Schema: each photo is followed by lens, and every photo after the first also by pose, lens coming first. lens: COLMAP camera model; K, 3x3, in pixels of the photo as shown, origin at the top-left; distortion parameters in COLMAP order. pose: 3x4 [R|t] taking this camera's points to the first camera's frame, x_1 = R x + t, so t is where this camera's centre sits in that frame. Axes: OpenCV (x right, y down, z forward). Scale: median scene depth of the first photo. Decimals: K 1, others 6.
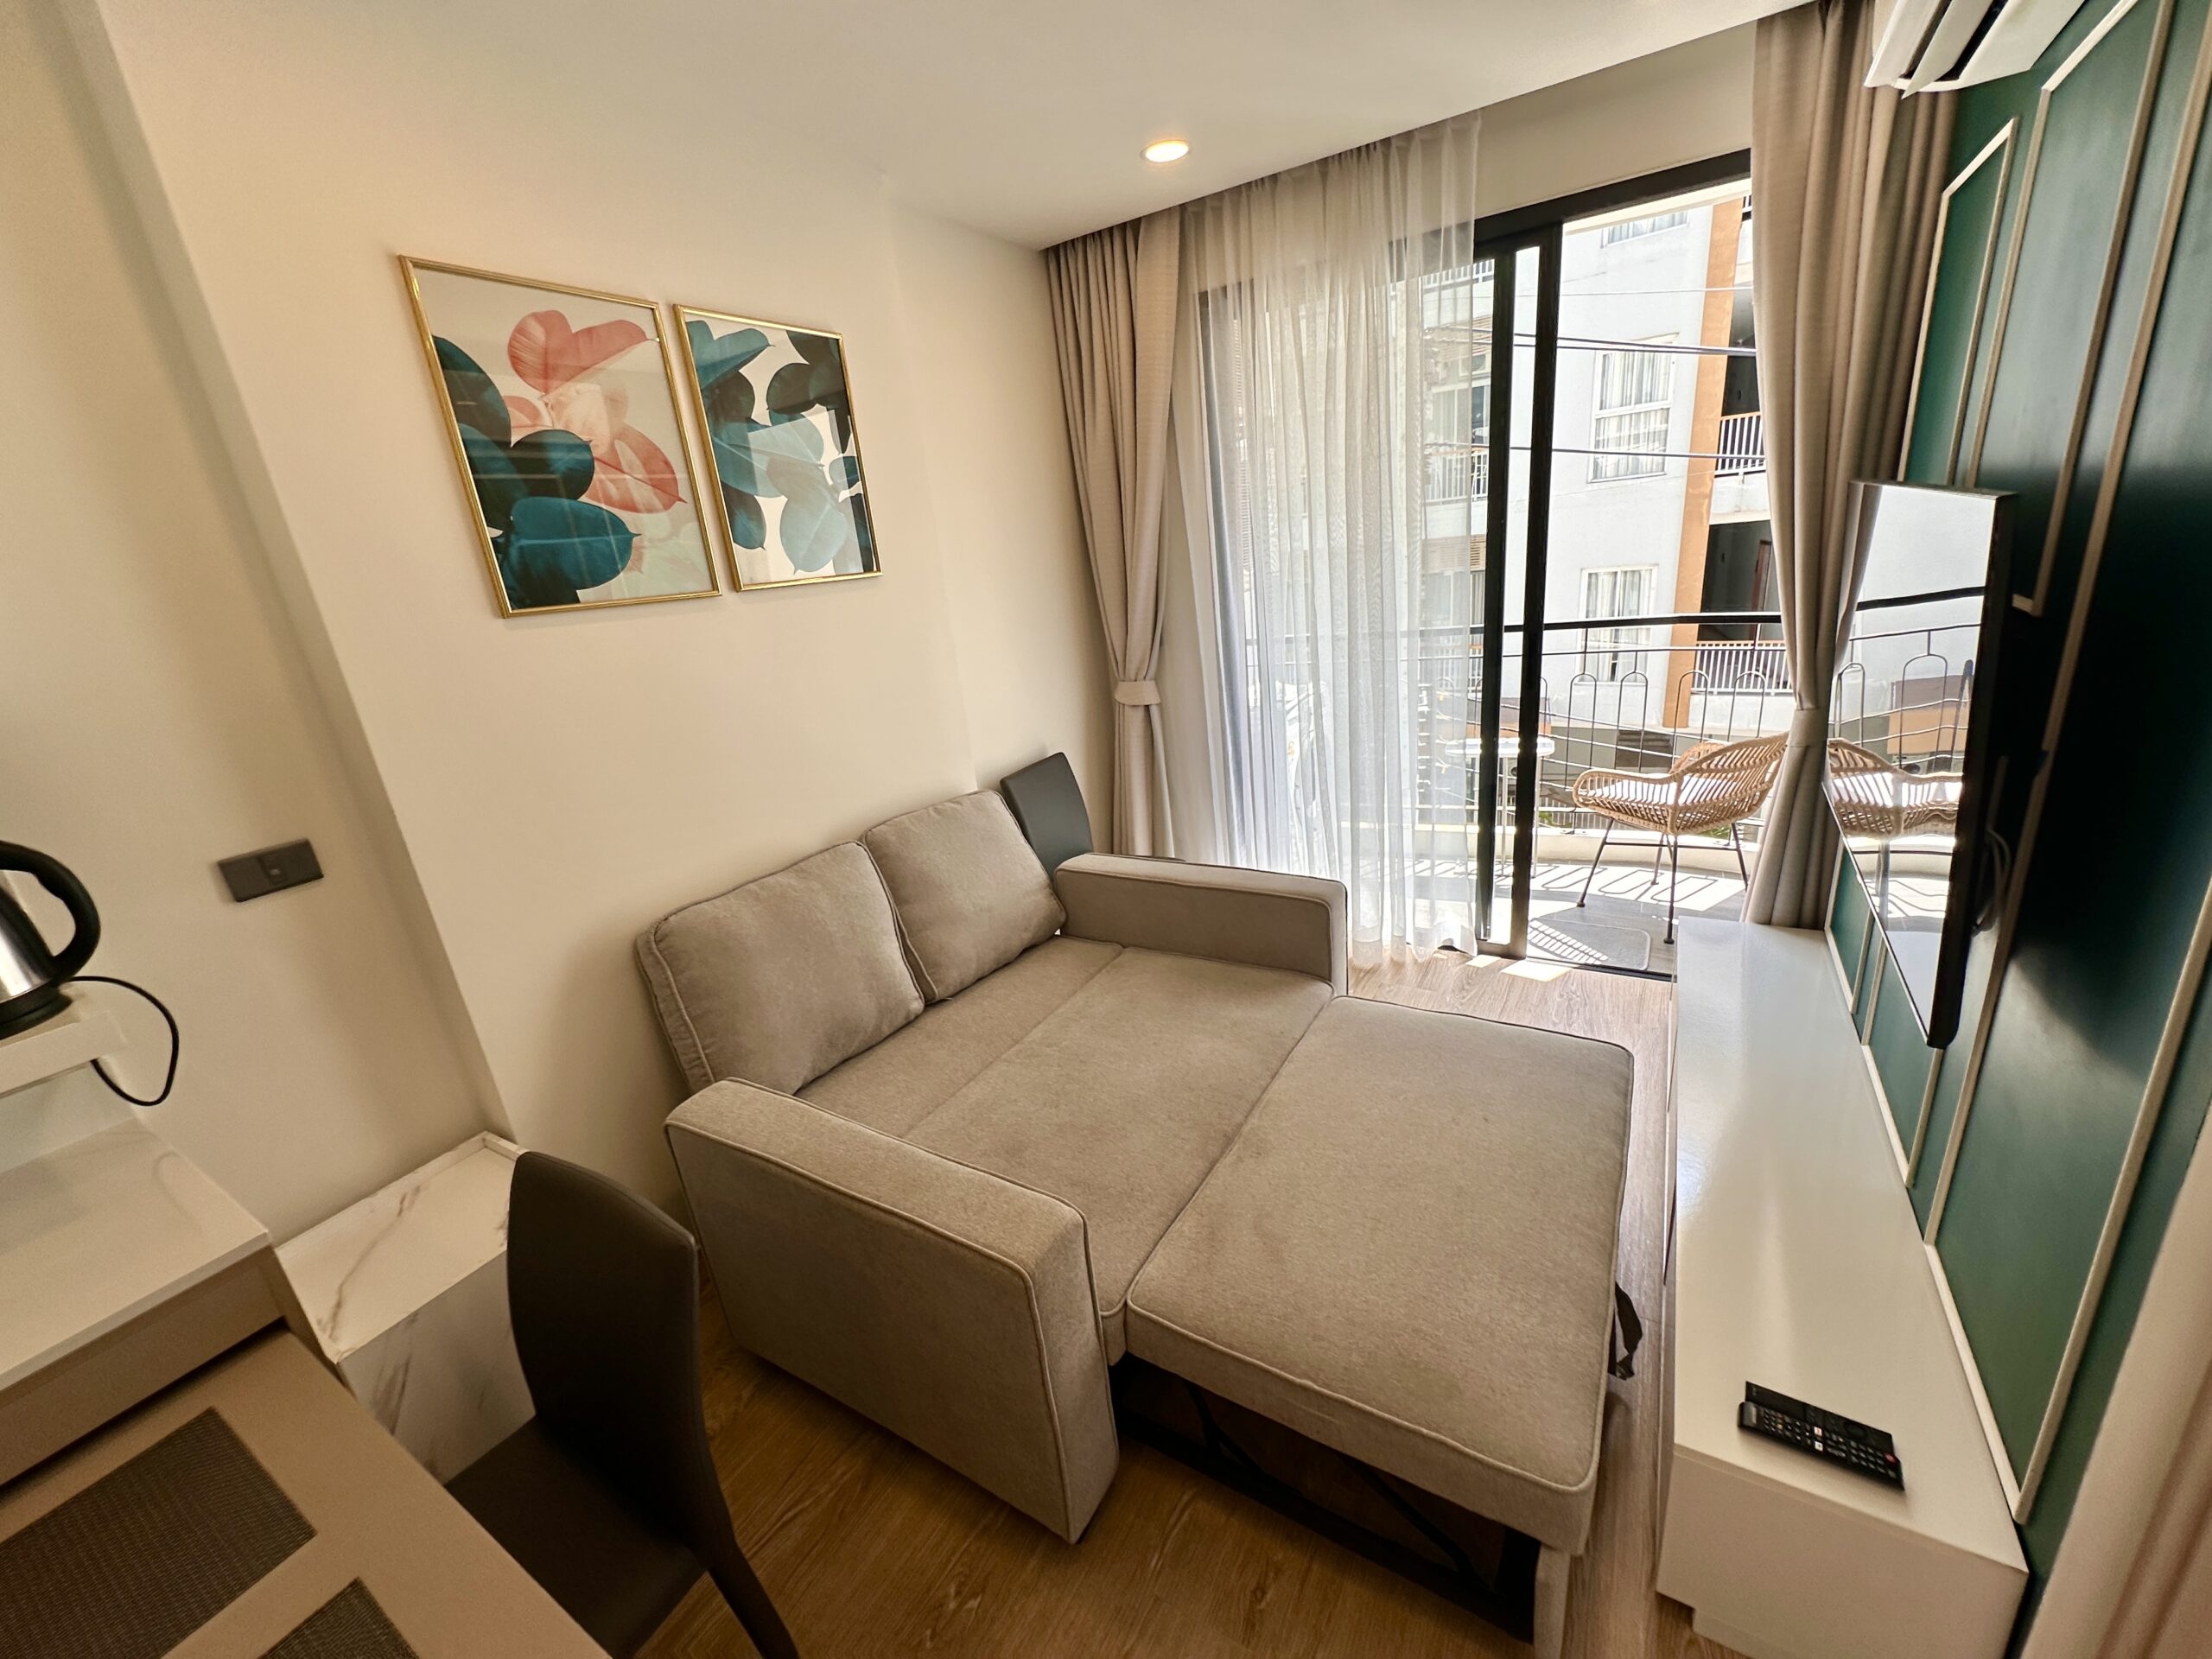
lens RADIAL K [[885.3, 0, 1106.9], [0, 885.3, 833.6], [0, 0, 1]] dist [-0.003610, 0.000168]
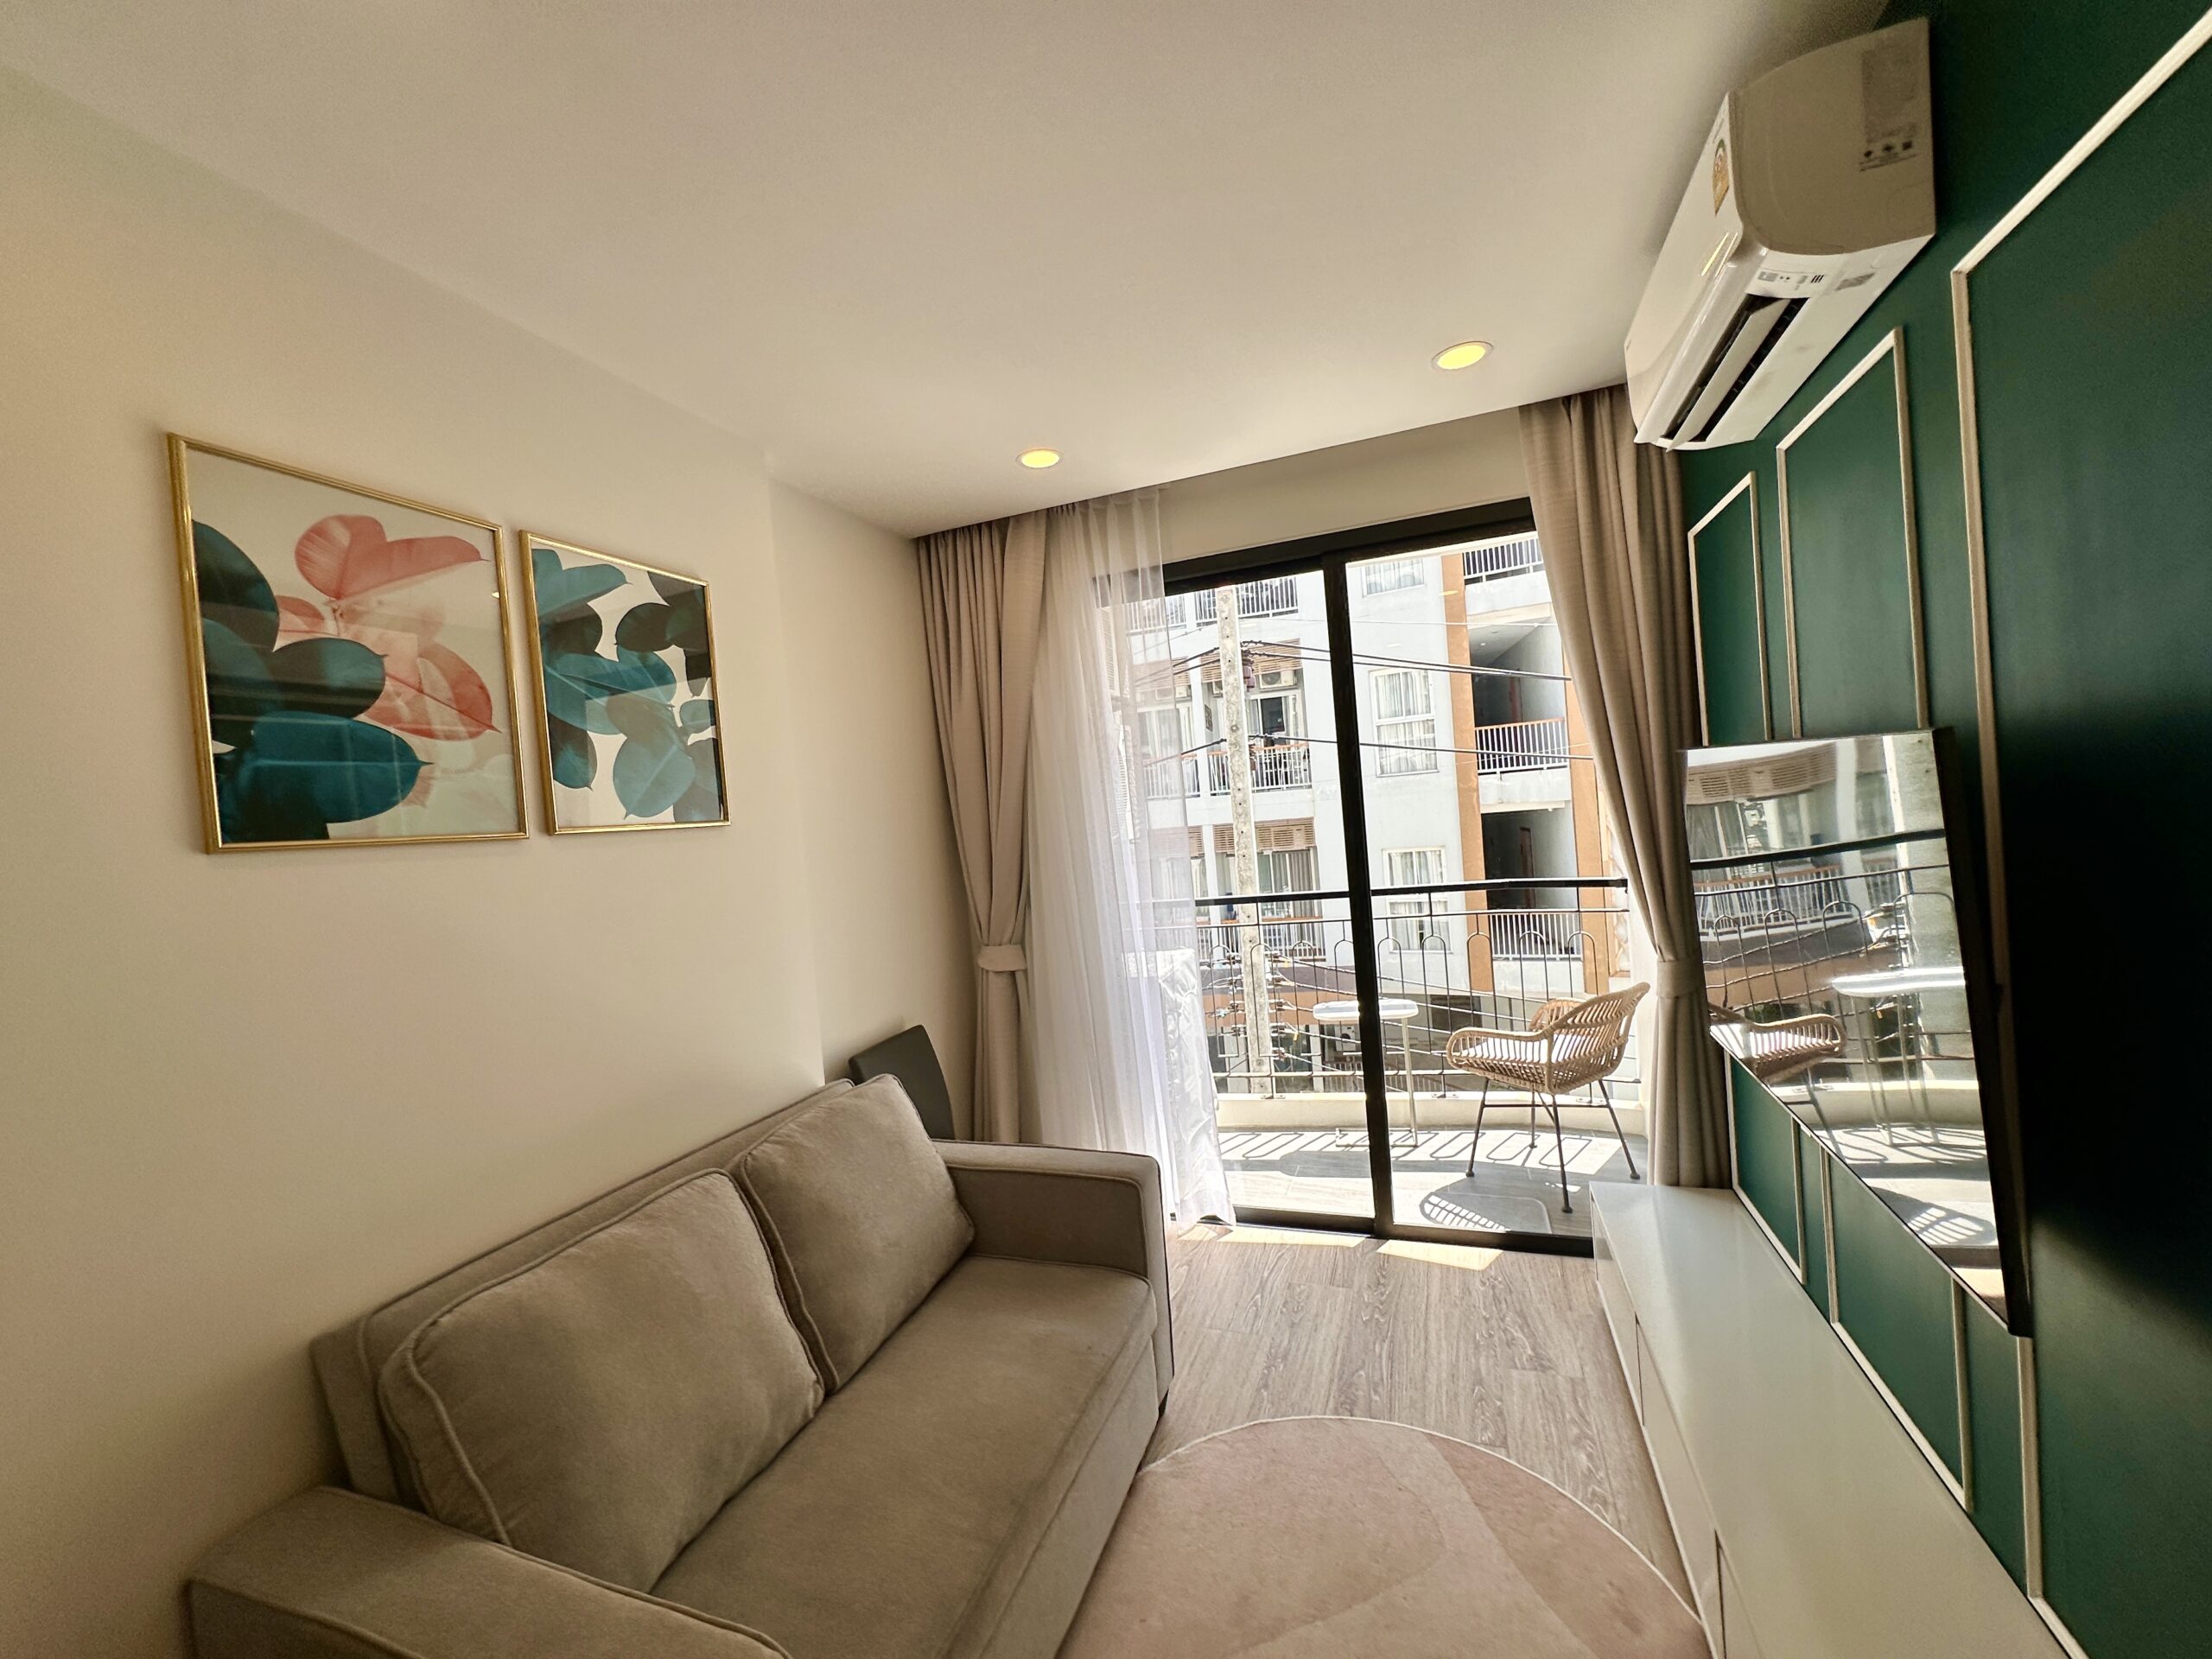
lens RADIAL K [[884.4, 0, 1107.3], [0, 884.4, 833.0], [0, 0, 1]] dist [-0.002252, 0.000267]
pose [[0.982707, 0.014573, 0.184590, -0.052398], [0.042266, 0.952926, -0.300244, -0.001512], [-0.180276, 0.302854, 0.935831, 0.118634]]
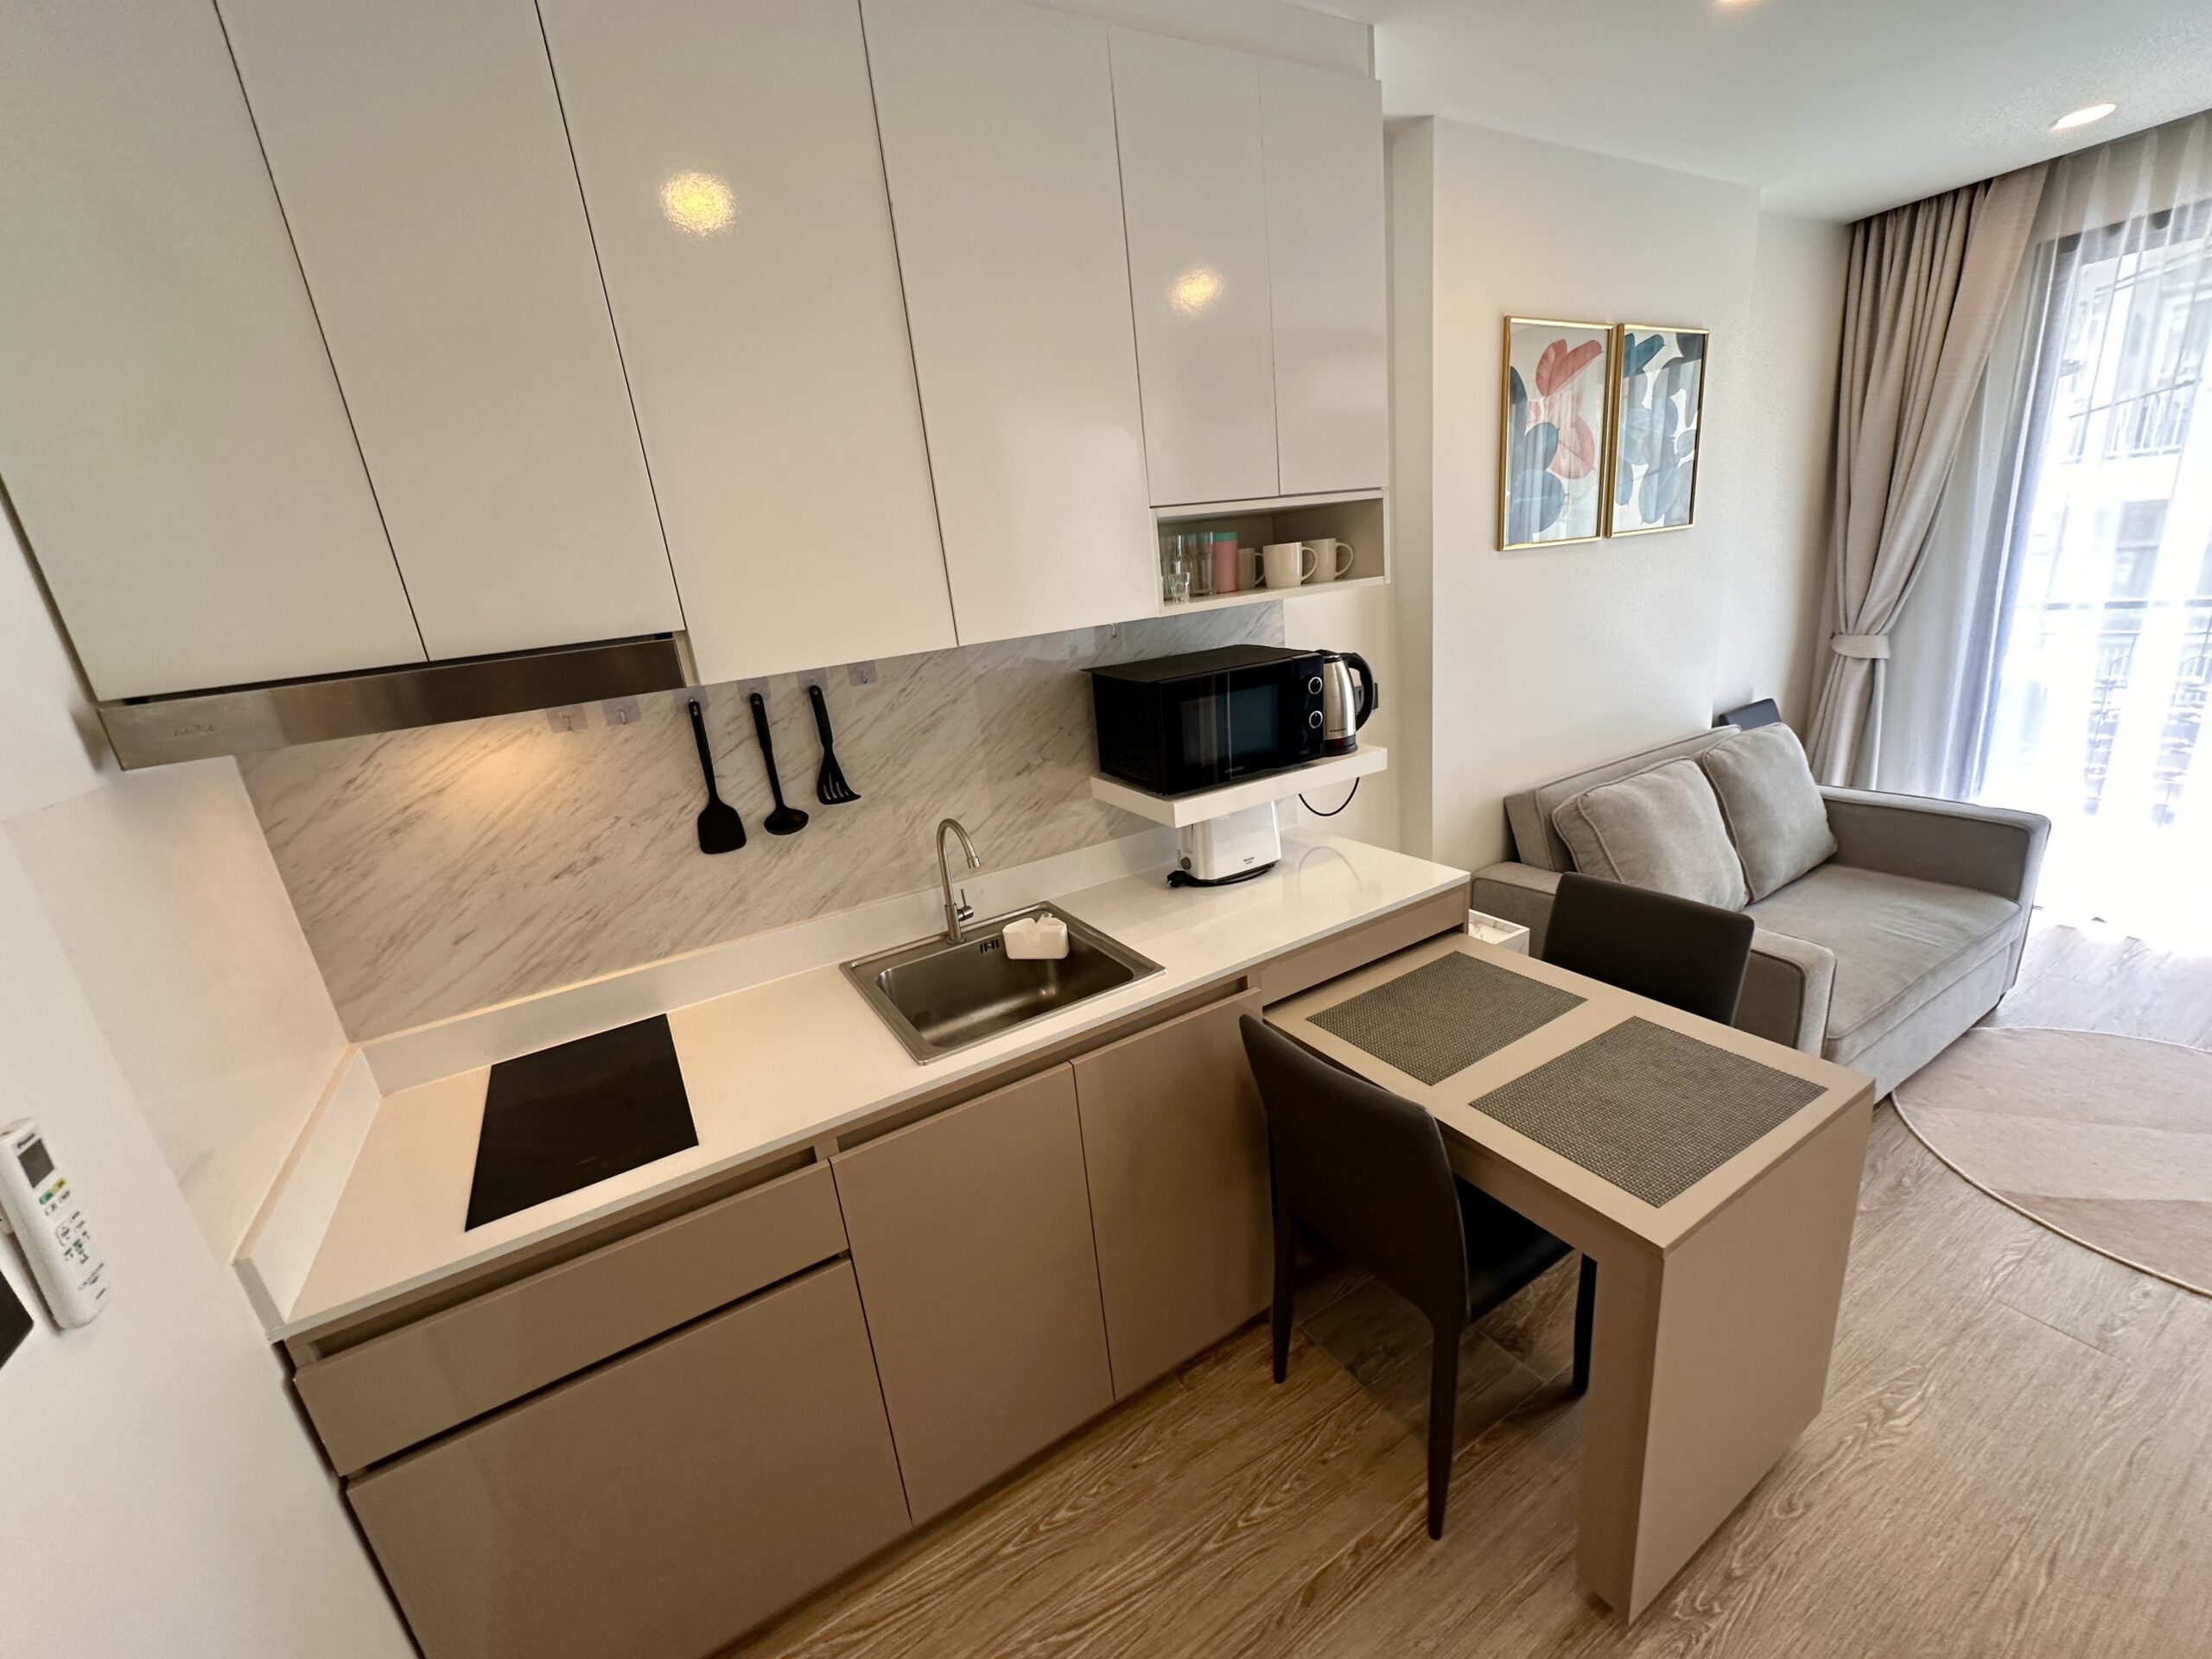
lens RADIAL K [[884.4, 0, 1107.3], [0, 884.4, 833.0], [0, 0, 1]] dist [-0.002252, 0.000267]
pose [[0.882723, 0.145753, -0.446717, -0.419653], [-0.134288, 0.989277, 0.057421, 0.188957], [0.450296, 0.009302, 0.892831, -0.515949]]
